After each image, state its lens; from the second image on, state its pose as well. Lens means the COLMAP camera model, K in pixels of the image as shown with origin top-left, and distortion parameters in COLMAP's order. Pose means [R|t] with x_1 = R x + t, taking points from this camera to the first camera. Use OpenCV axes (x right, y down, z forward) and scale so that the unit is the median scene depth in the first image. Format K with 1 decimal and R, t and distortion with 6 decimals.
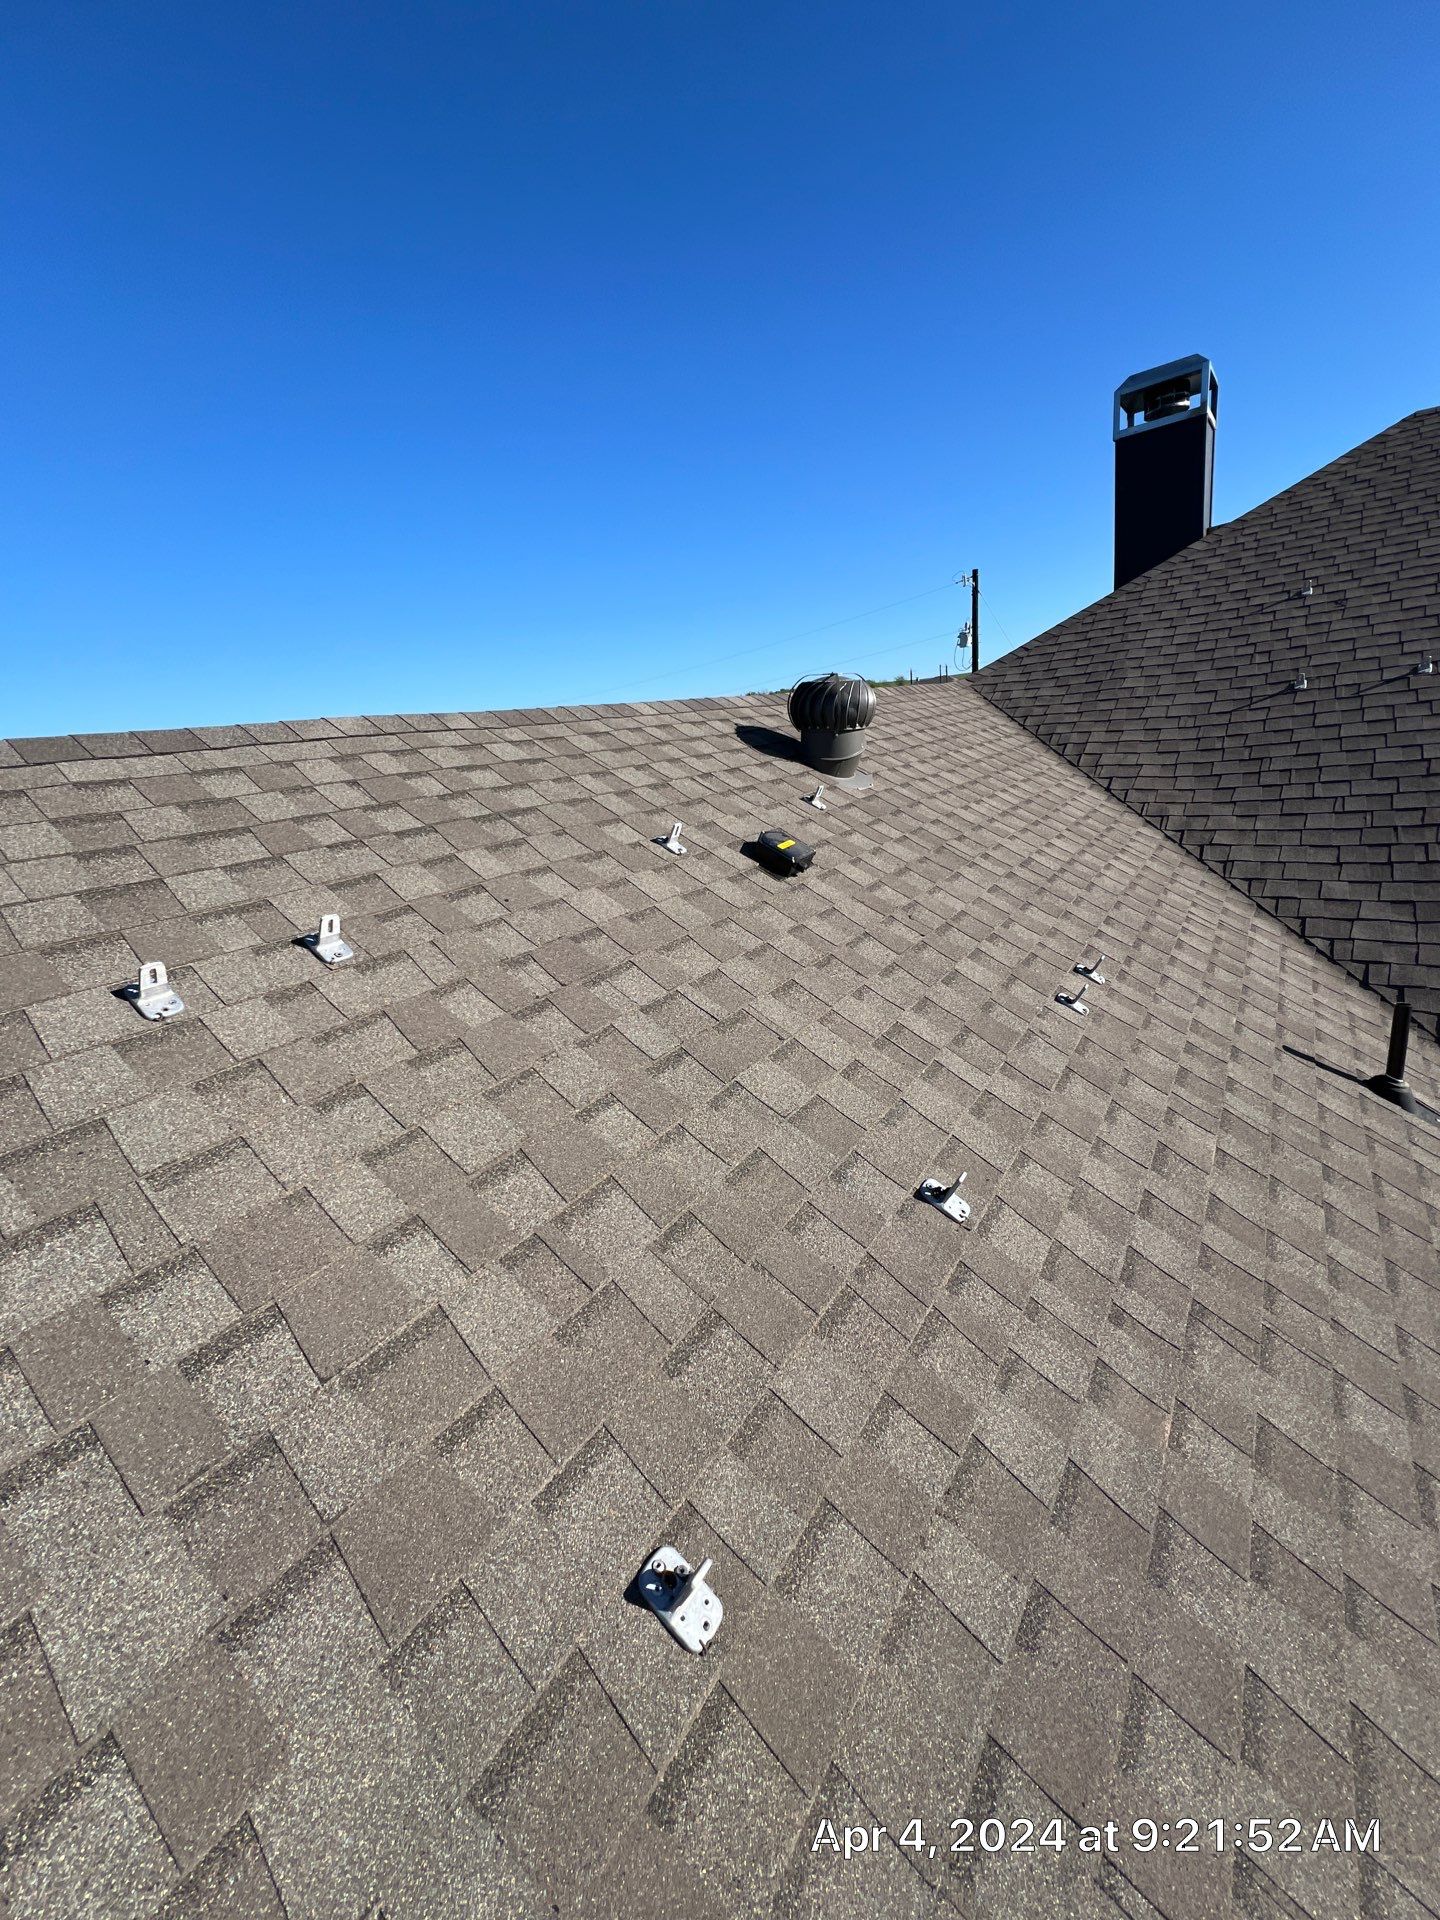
lens RADIAL K [[767.5, 0, 720.0], [0, 767.5, 960.0], [0, 0, 1]] dist [-0.001693, 0.000173]
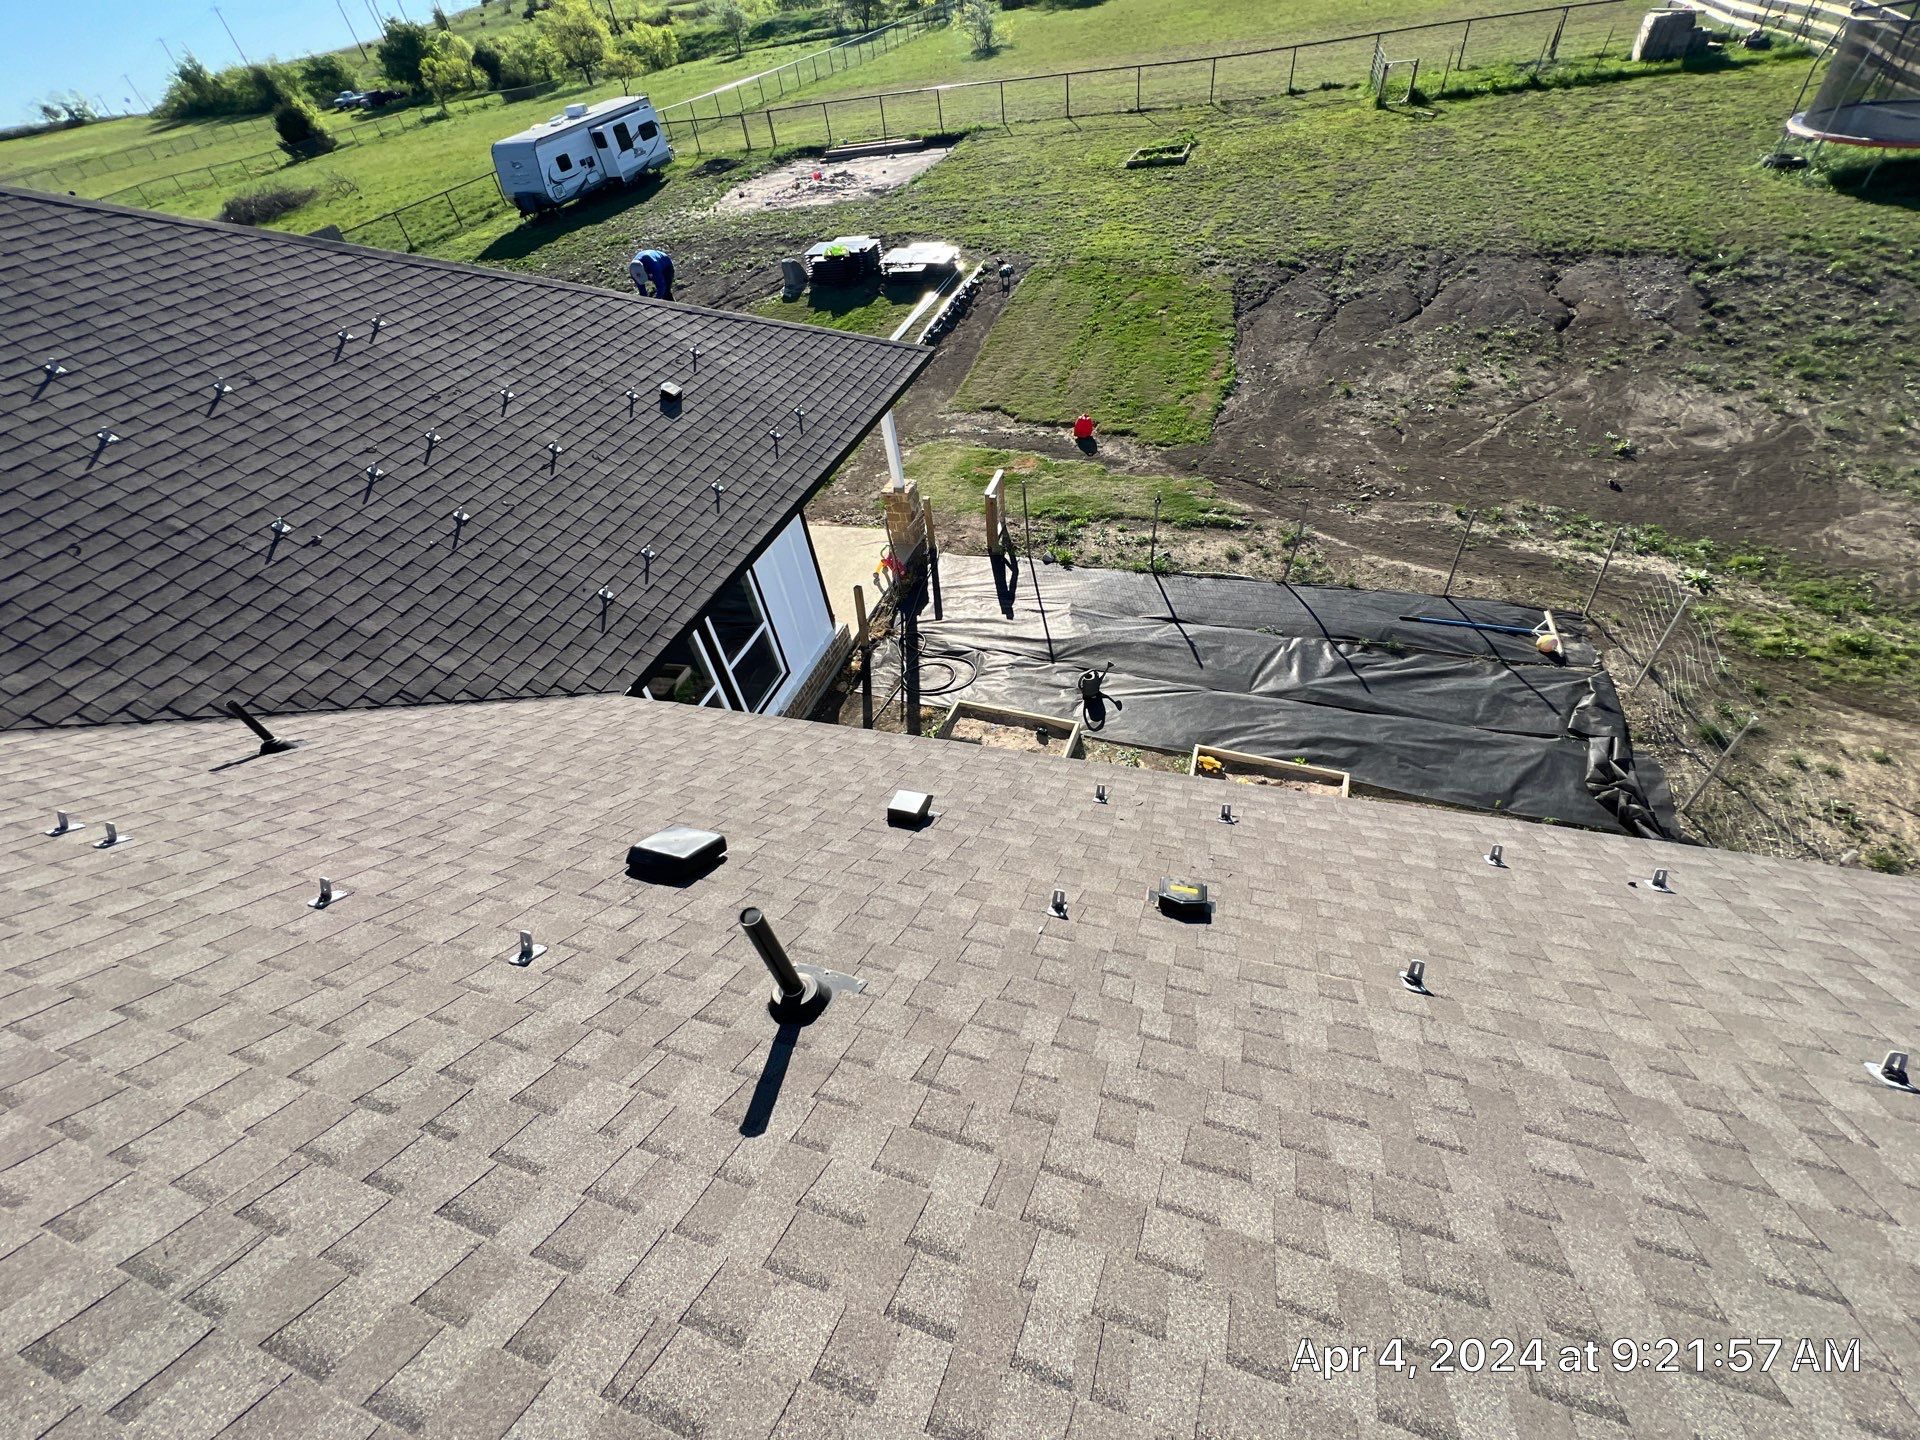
lens RADIAL K [[765.3, 0, 956.4], [0, 765.3, 722.9], [0, 0, 1]] dist [-0.003558, 0.000416]
pose [[-0.291585, -0.537113, 0.791510, -0.407567], [0.417394, 0.673090, 0.610518, -0.129904], [-0.860675, 0.508389, 0.027925, -0.142220]]
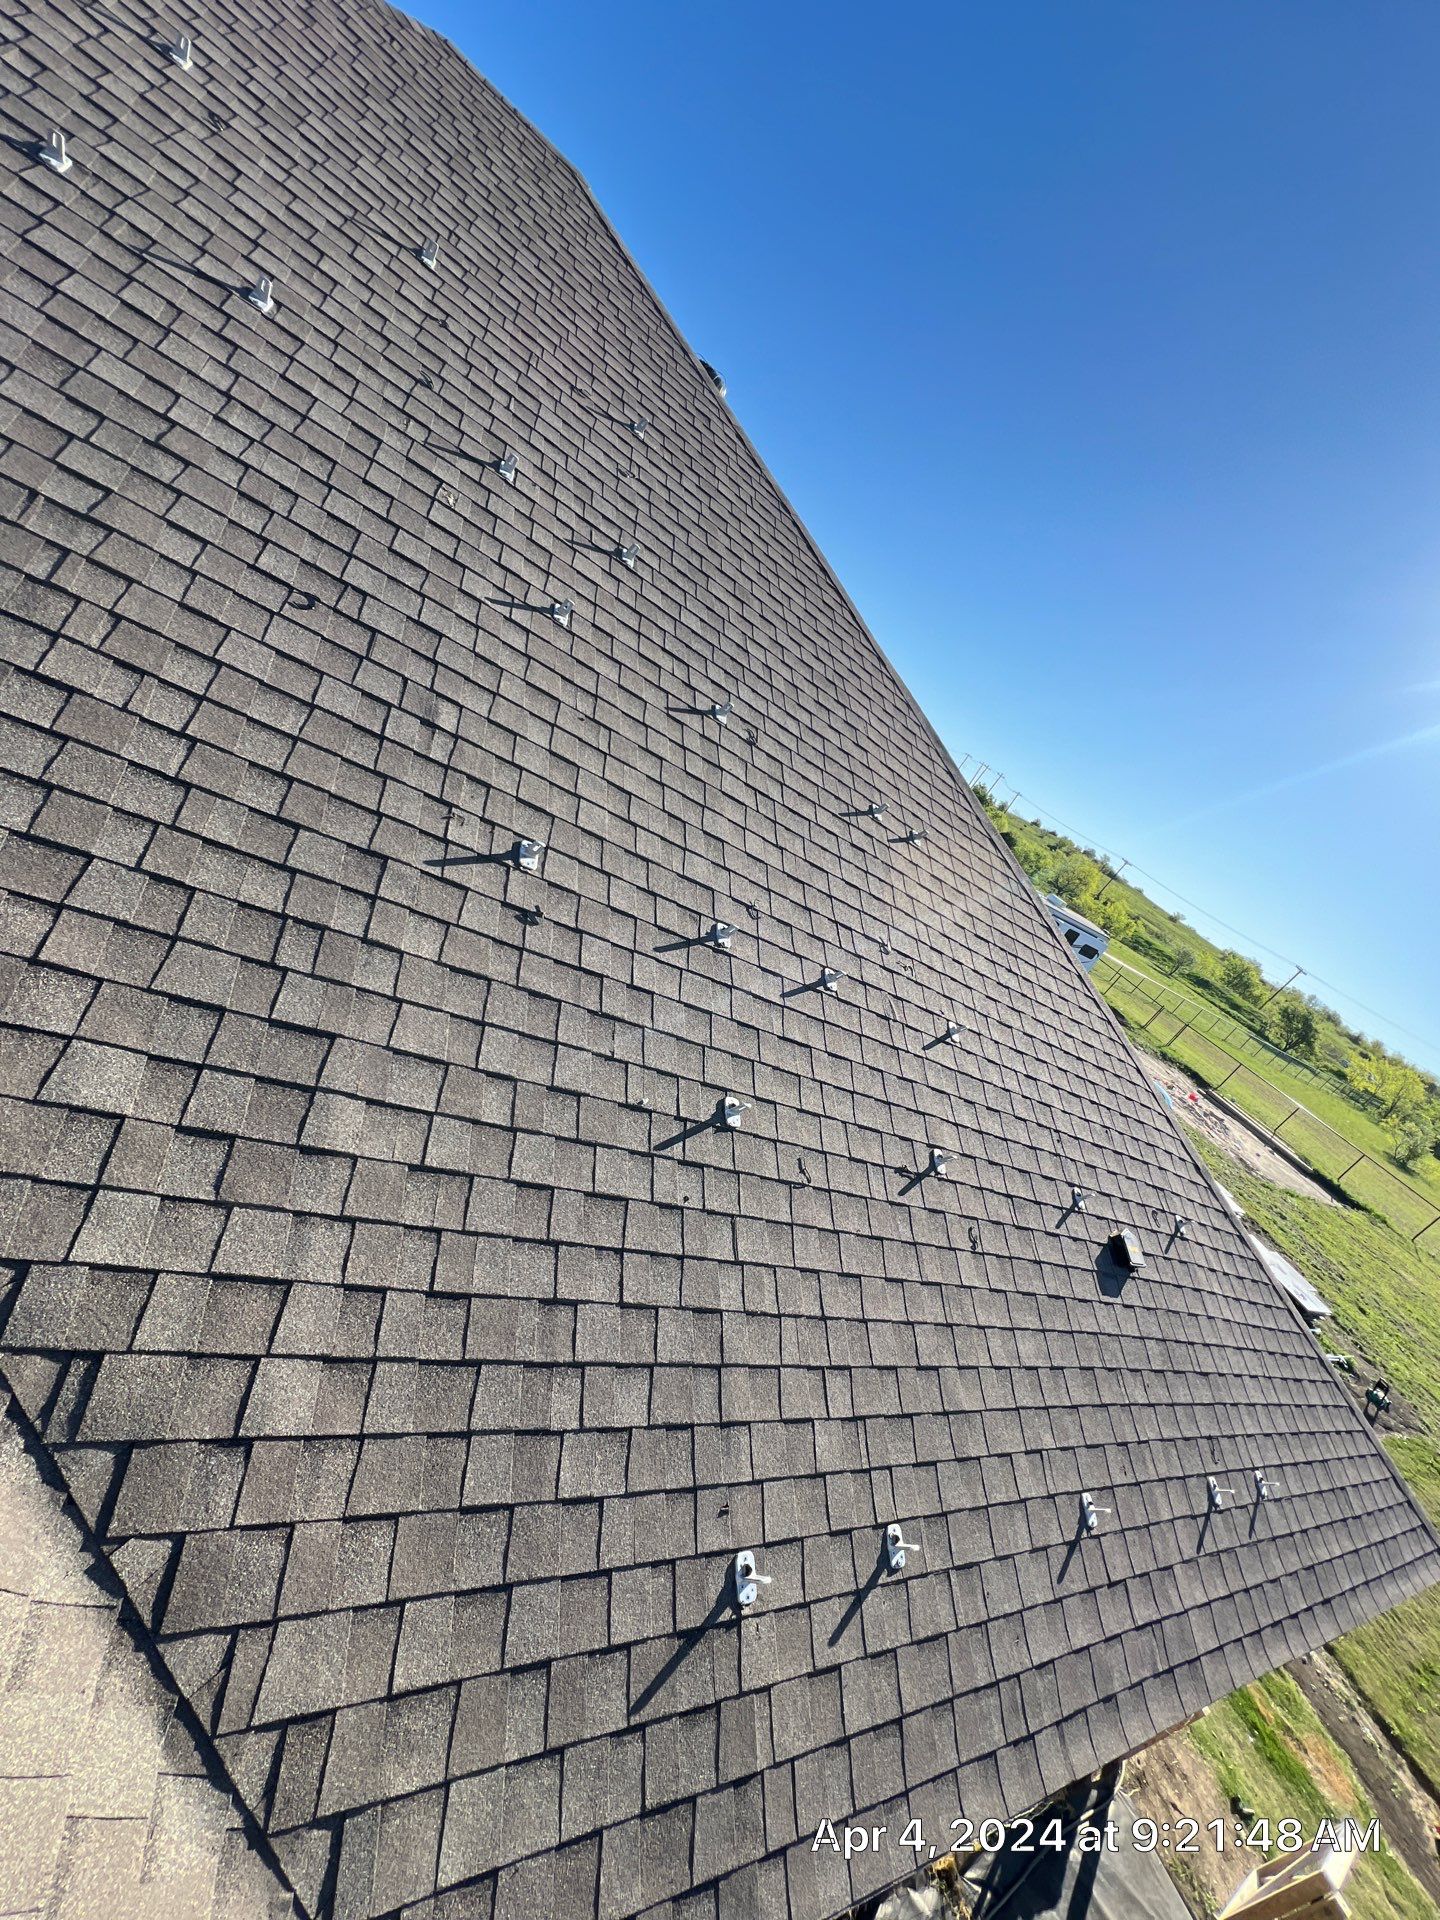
lens RADIAL K [[765.3, 0, 713.6], [0, 765.3, 959.3], [0, 0, 1]] dist [-0.003558, 0.000416]
pose [[0.361810, 0.034635, 0.931608, 0.498568], [-0.354768, 0.929237, 0.103235, -0.084456], [-0.862110, -0.367856, 0.348495, 0.286158]]
